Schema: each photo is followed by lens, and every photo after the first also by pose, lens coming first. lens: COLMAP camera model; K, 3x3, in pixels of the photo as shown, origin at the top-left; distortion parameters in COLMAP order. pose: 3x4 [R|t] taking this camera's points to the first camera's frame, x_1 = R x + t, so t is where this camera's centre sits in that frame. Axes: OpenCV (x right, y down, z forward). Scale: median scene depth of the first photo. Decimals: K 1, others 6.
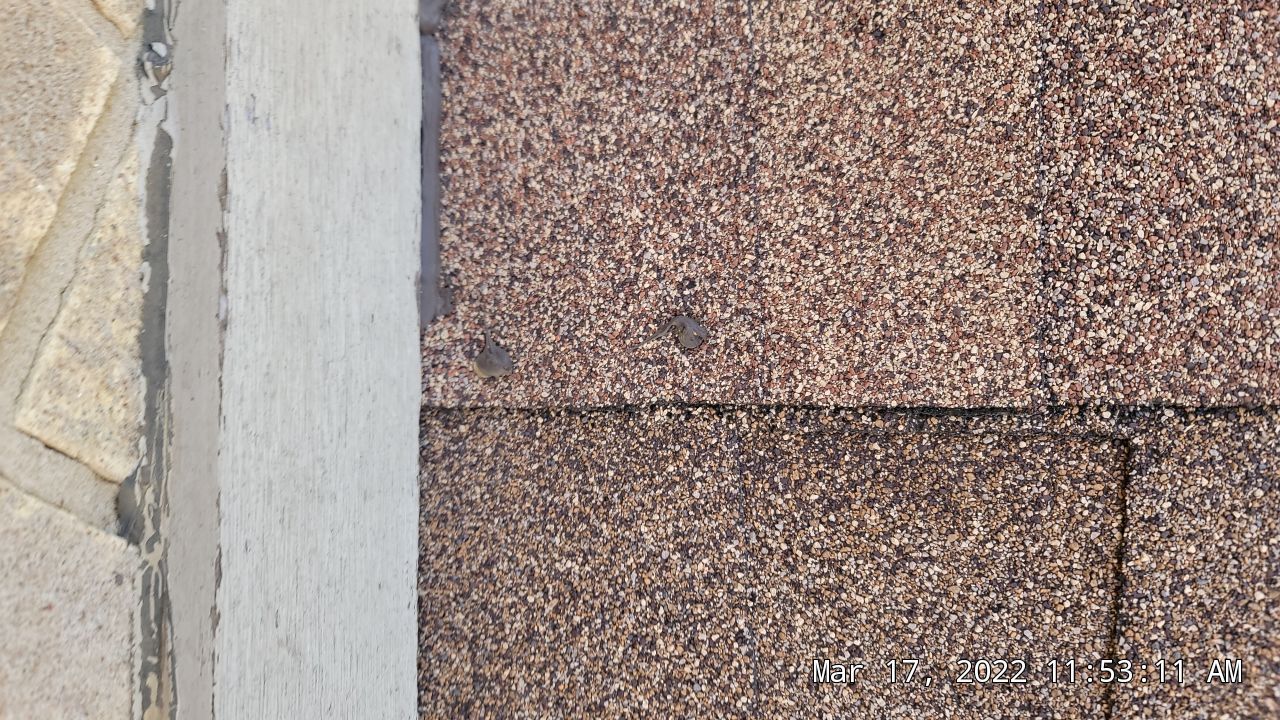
lens RADIAL K [[991.7, 0, 646.4], [0, 991.7, 356.0], [0, 0, 1]] dist [0.057629, -0.057856]
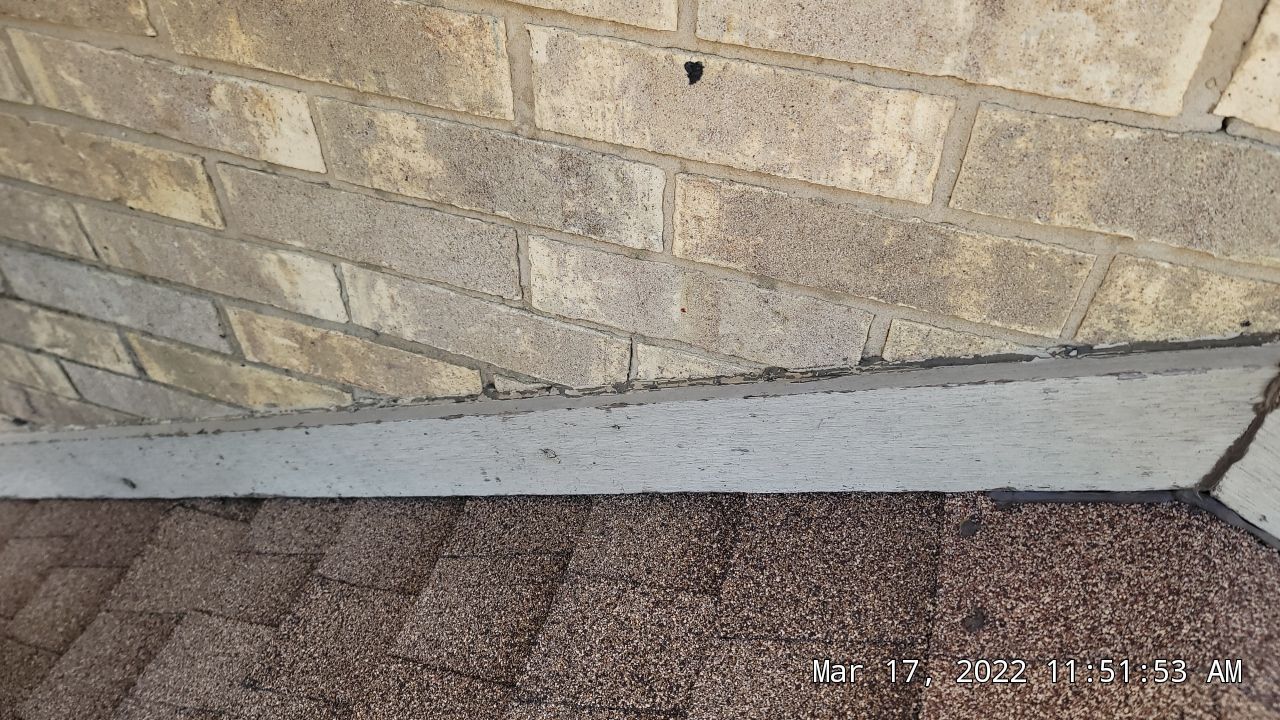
lens RADIAL K [[991.7, 0, 646.4], [0, 991.7, 356.0], [0, 0, 1]] dist [0.057629, -0.057856]
pose [[-0.196183, 0.847357, -0.493456, 0.663198], [-0.844404, 0.109839, 0.524325, -0.541380], [0.498491, 0.519540, 0.693963, -0.839573]]
